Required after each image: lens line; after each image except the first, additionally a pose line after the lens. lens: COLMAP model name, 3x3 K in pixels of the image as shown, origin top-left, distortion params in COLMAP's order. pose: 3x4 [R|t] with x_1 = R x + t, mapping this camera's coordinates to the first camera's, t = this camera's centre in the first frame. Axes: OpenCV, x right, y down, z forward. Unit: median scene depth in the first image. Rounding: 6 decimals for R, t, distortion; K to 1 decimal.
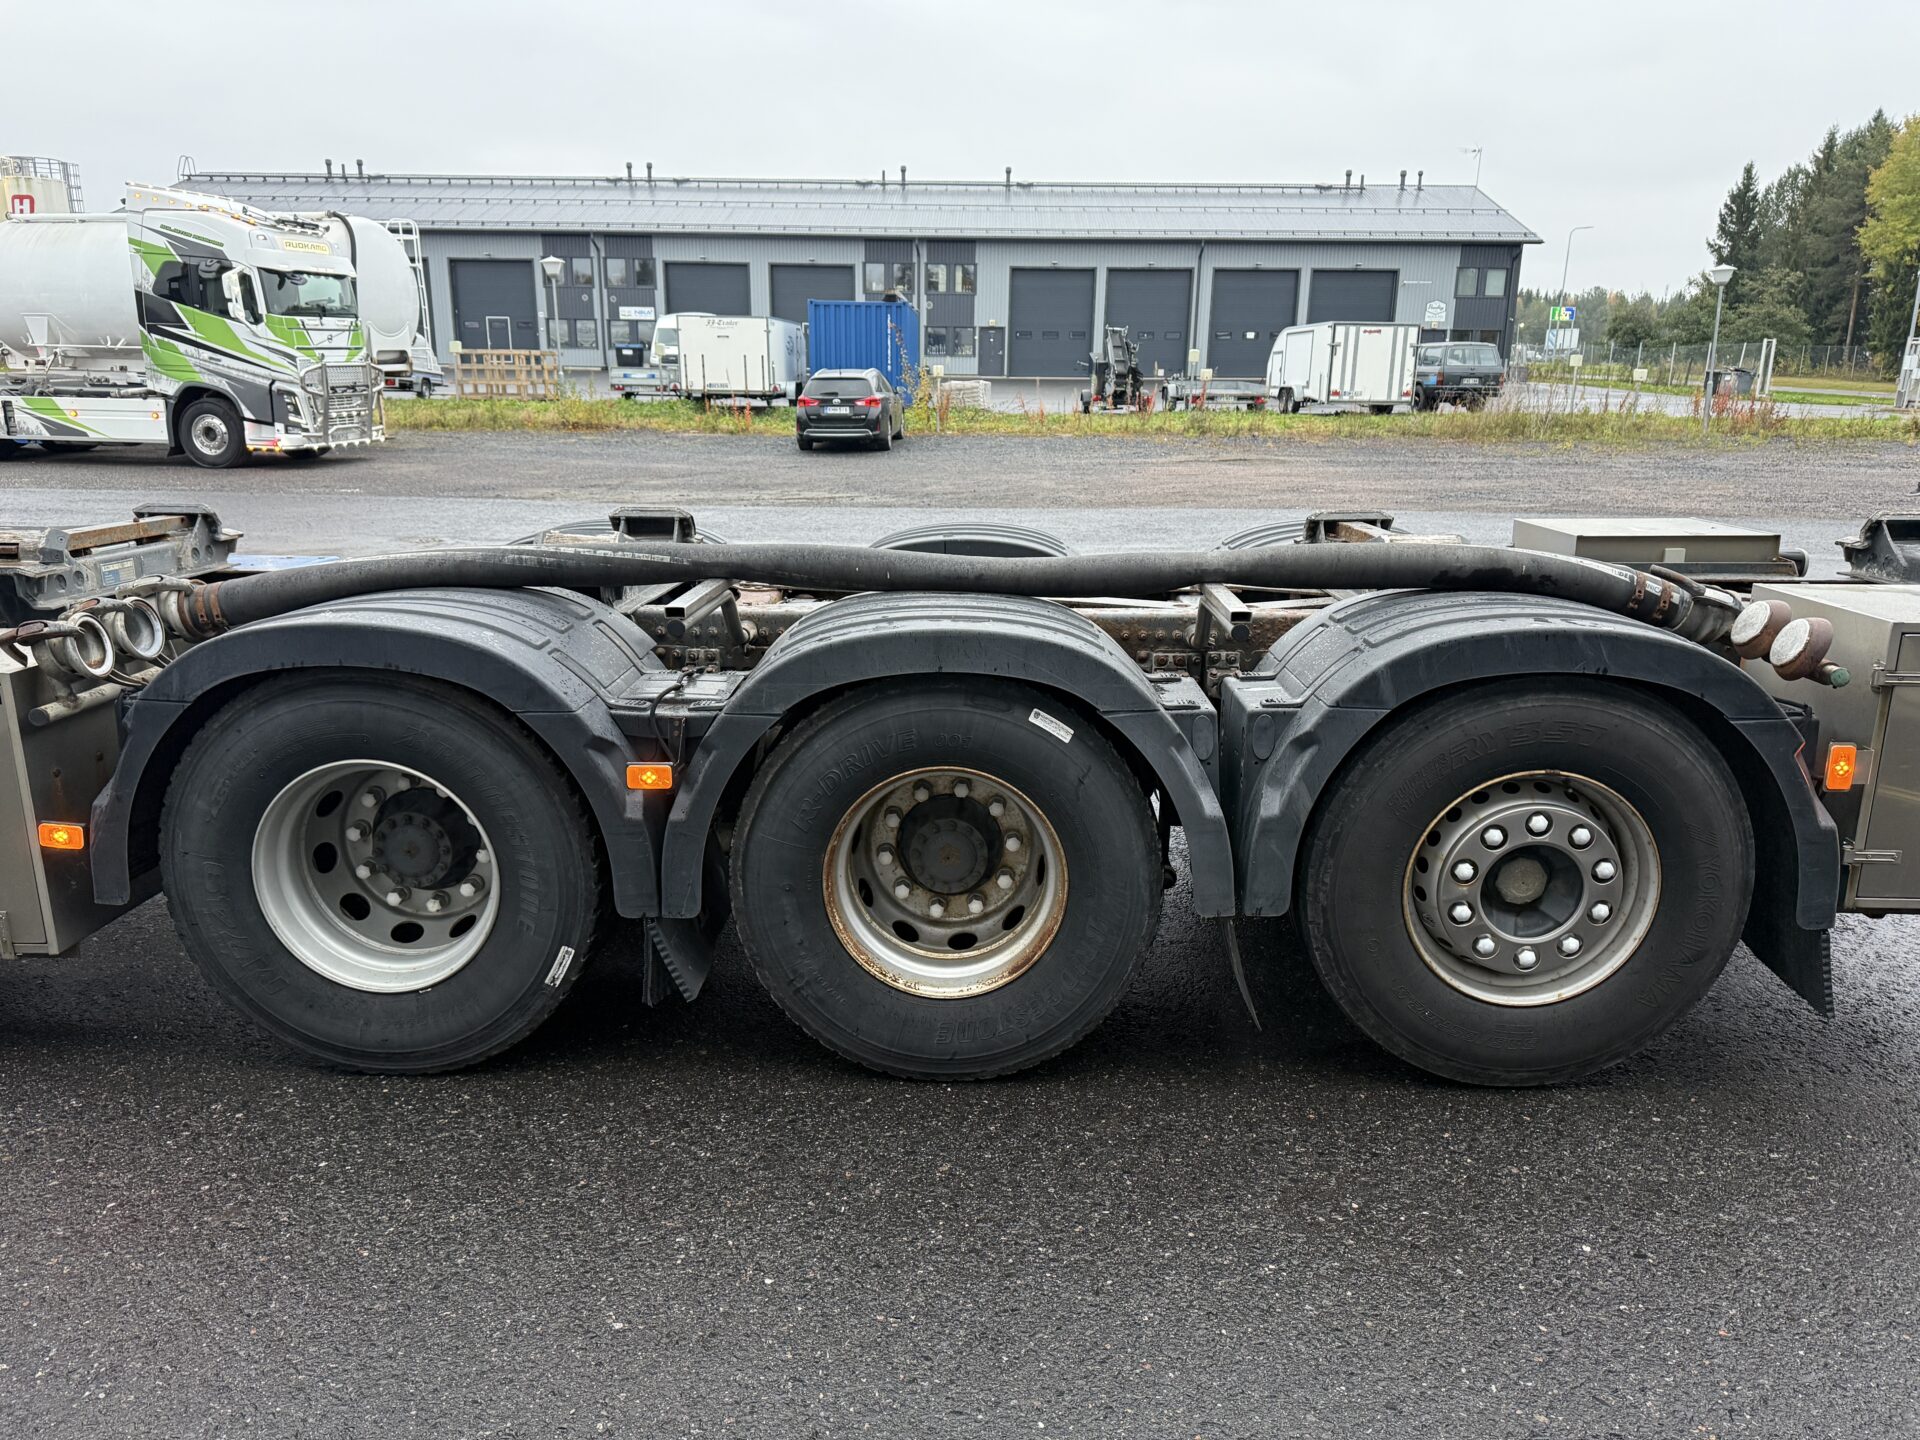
lens RADIAL K [[1343.7, 0, 943.4], [0, 1343.7, 693.6], [0, 0, 1]] dist [0.085284, -0.109000]
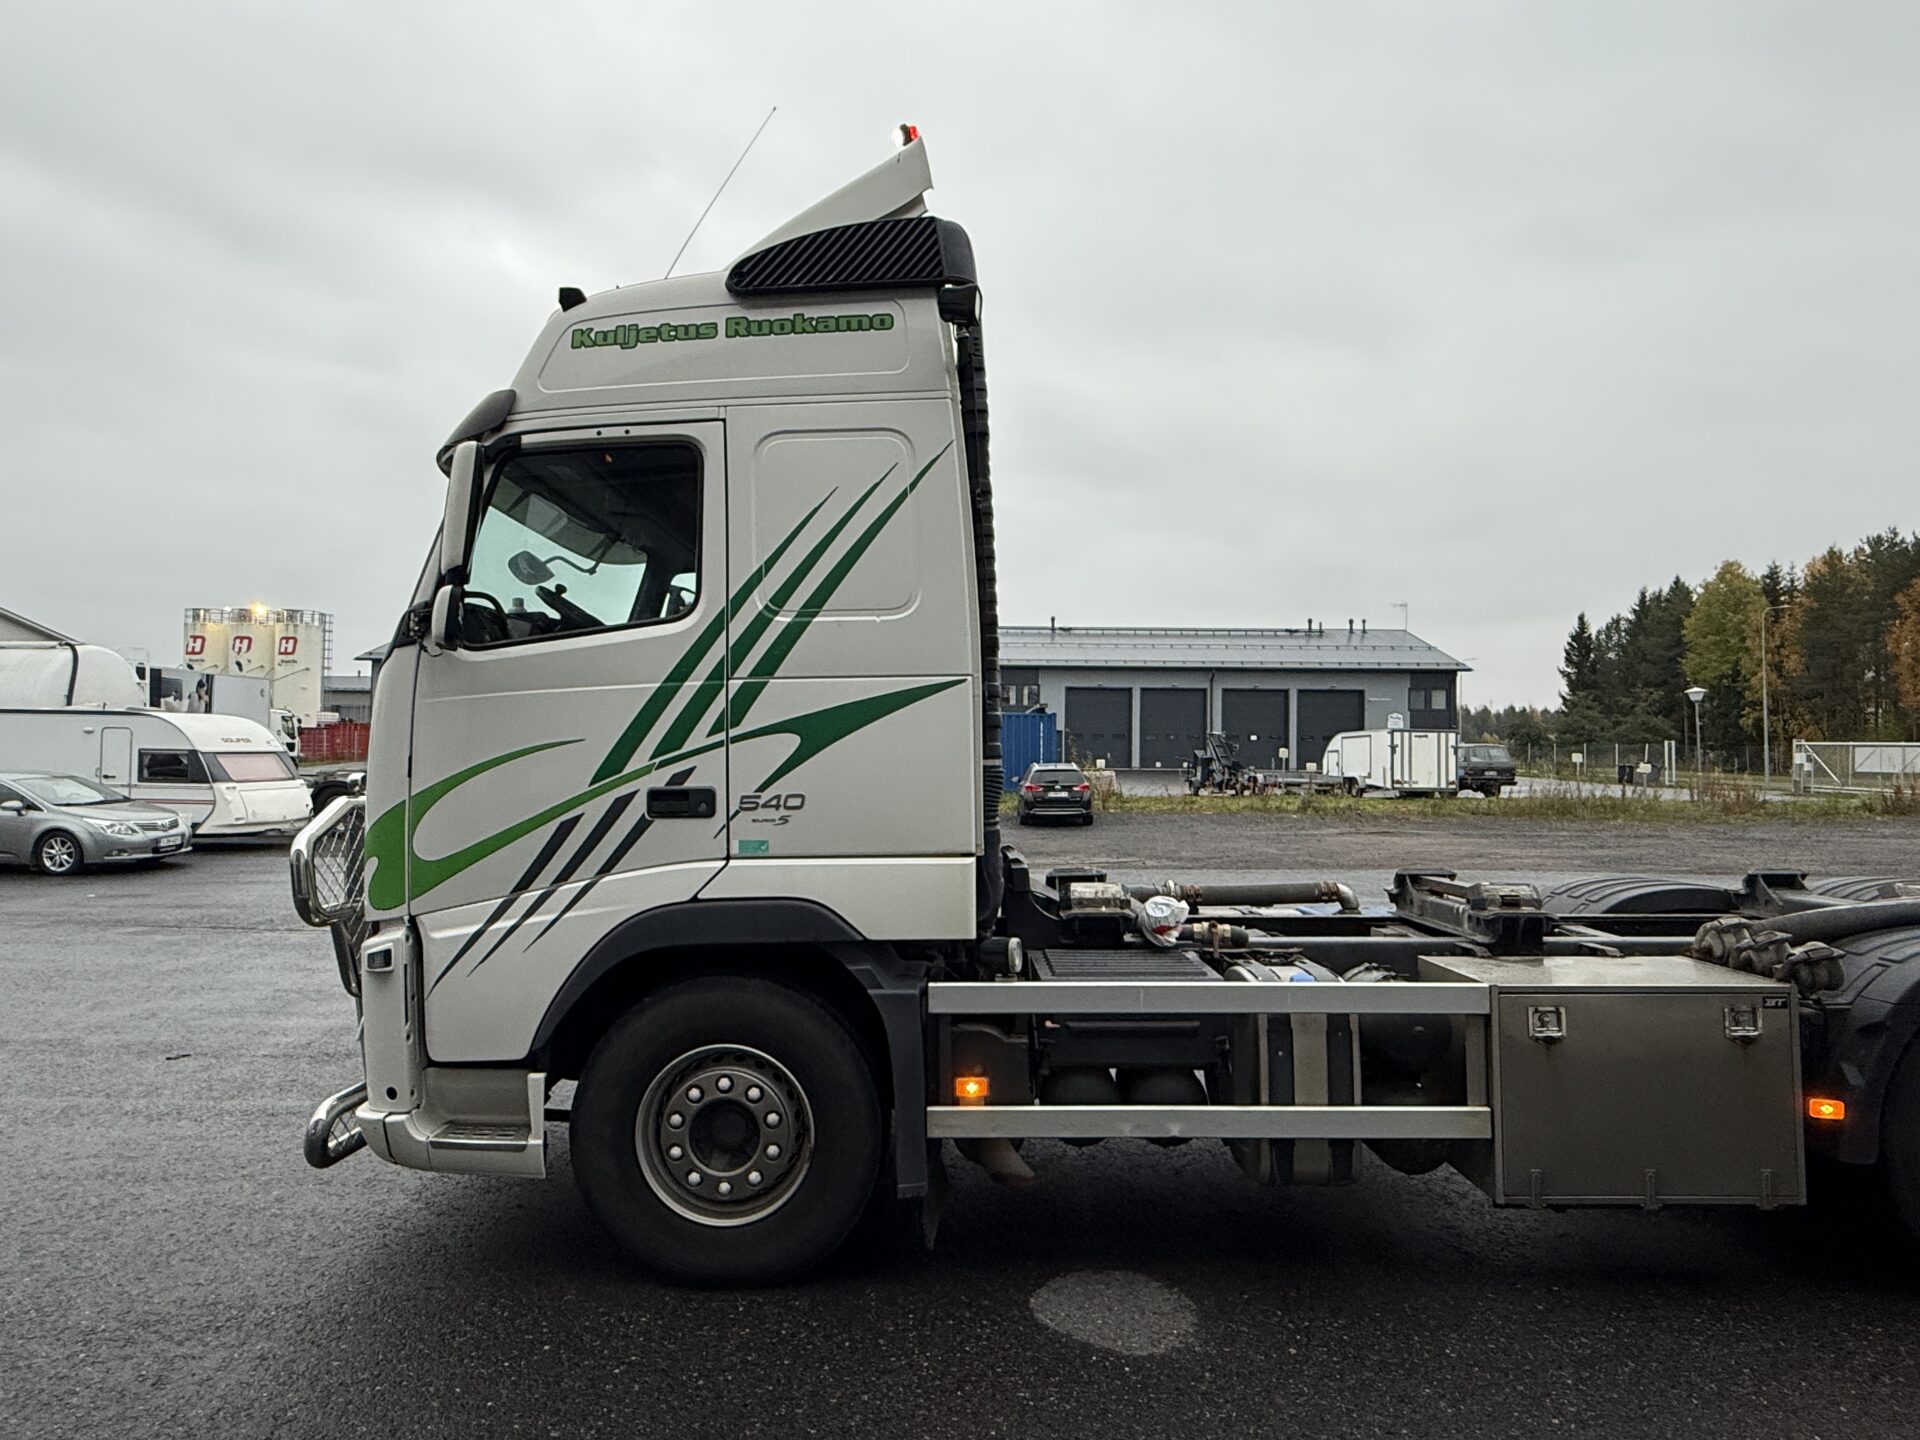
lens RADIAL K [[1122.8, 0, 954.1], [0, 1122.8, 720.4], [0, 0, 1]] dist [-0.002104, 0.000999]
pose [[0.999623, -0.001892, 0.027382, -0.231630], [0.009236, 0.962636, -0.270641, 0.009849], [-0.025847, 0.270792, 0.962291, -0.041642]]
